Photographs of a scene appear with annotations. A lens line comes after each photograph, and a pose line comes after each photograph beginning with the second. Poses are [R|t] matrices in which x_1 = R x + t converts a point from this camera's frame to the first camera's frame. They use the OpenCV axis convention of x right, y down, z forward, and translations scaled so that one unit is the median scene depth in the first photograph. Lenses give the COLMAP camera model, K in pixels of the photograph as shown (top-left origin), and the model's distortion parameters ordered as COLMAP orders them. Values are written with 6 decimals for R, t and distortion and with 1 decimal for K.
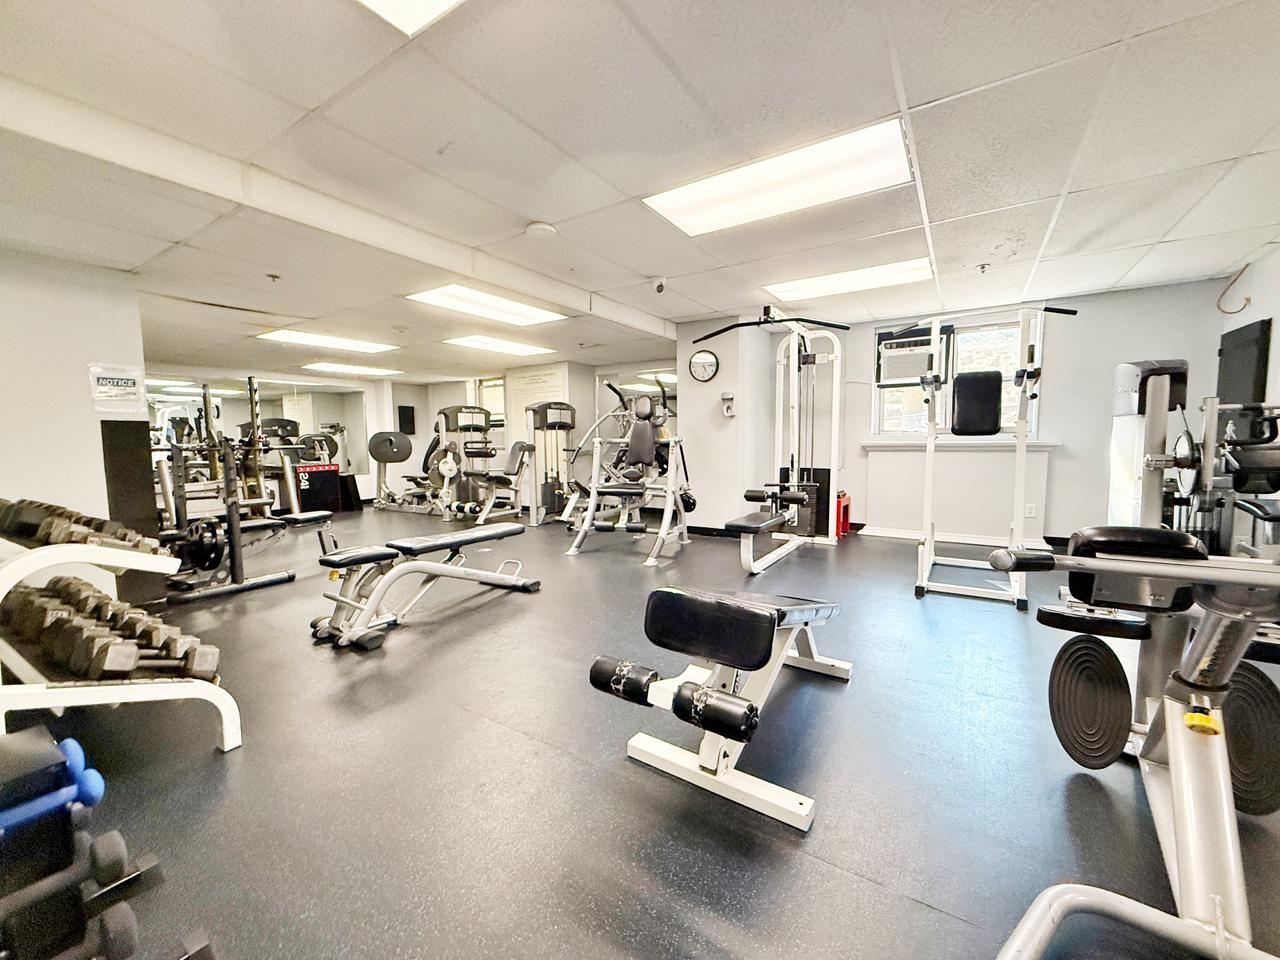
lens RADIAL K [[510.1, 0, 641.2], [0, 510.1, 478.1], [0, 0, 1]] dist [0.001085, -0.000550]
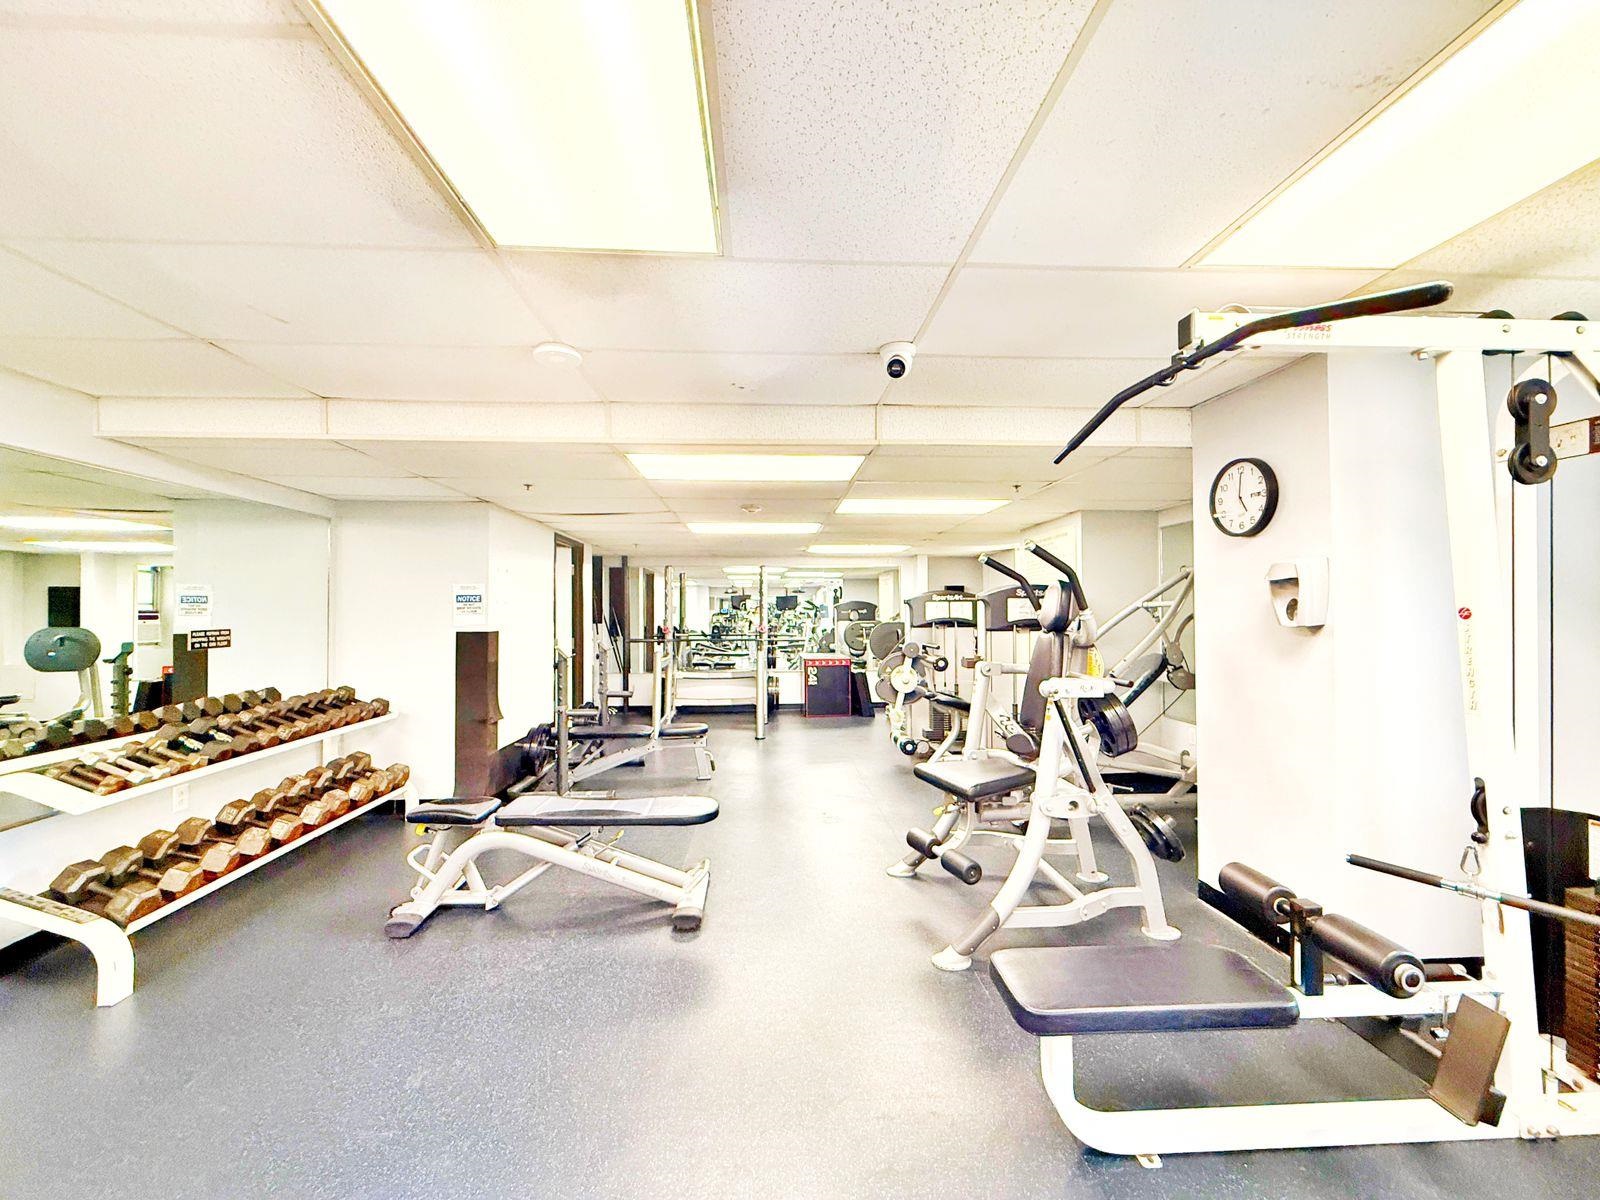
lens RADIAL K [[637.7, 0, 800.1], [0, 637.7, 607.0], [0, 0, 1]] dist [0.001085, -0.000550]
pose [[0.589892, 0.003988, -0.807472, 0.257003], [-0.066254, 0.996855, -0.043478, -0.072349], [0.804759, 0.079145, 0.588302, 0.349089]]
